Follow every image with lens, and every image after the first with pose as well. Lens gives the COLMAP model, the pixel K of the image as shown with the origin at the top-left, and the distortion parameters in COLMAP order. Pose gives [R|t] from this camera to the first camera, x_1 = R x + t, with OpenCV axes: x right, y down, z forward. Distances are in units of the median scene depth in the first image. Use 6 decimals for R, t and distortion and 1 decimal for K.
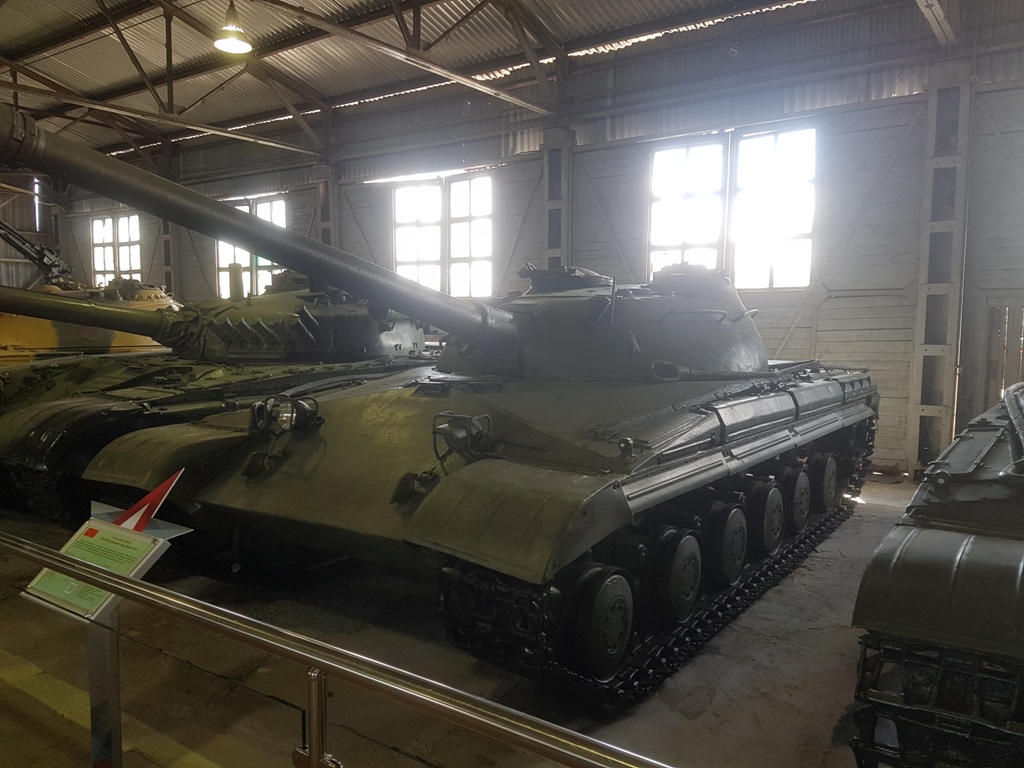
lens RADIAL K [[786.5, 0, 508.9], [0, 786.5, 395.9], [0, 0, 1]] dist [0.170526, -0.286958]
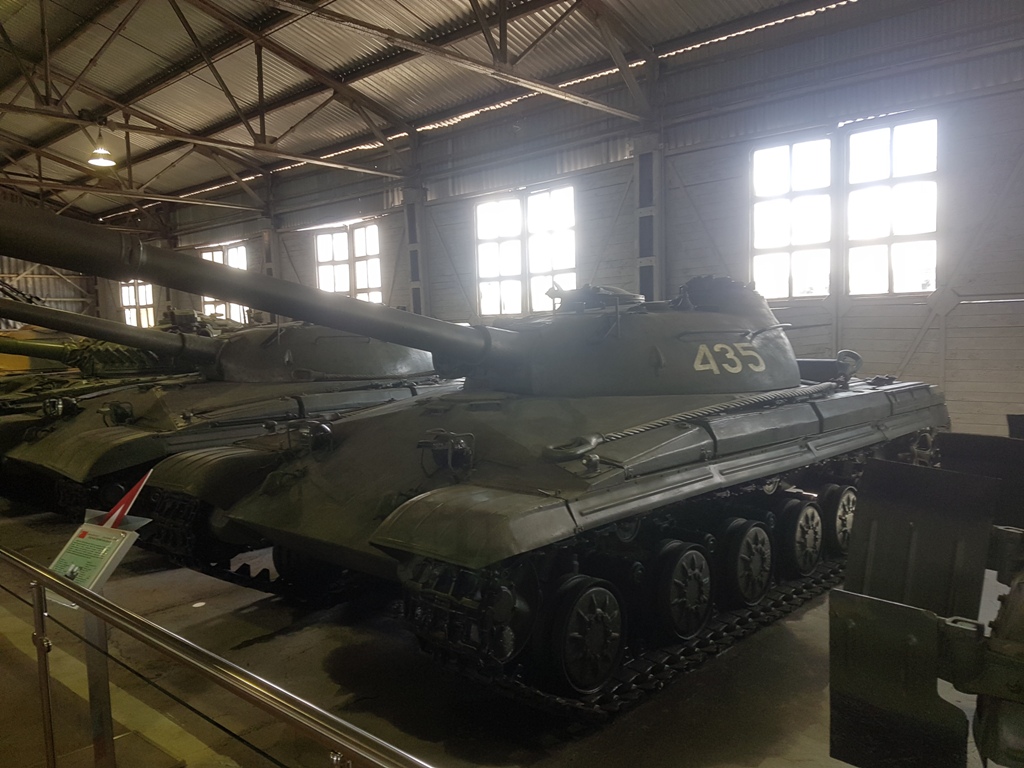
lens RADIAL K [[832.9, 0, 482.5], [0, 832.9, 388.8], [0, 0, 1]] dist [0.201472, -0.413869]
pose [[0.987382, -0.016019, -0.157546, 0.266931], [0.010593, 0.999324, -0.035217, 0.019737], [0.158003, 0.033104, 0.986884, -0.195606]]
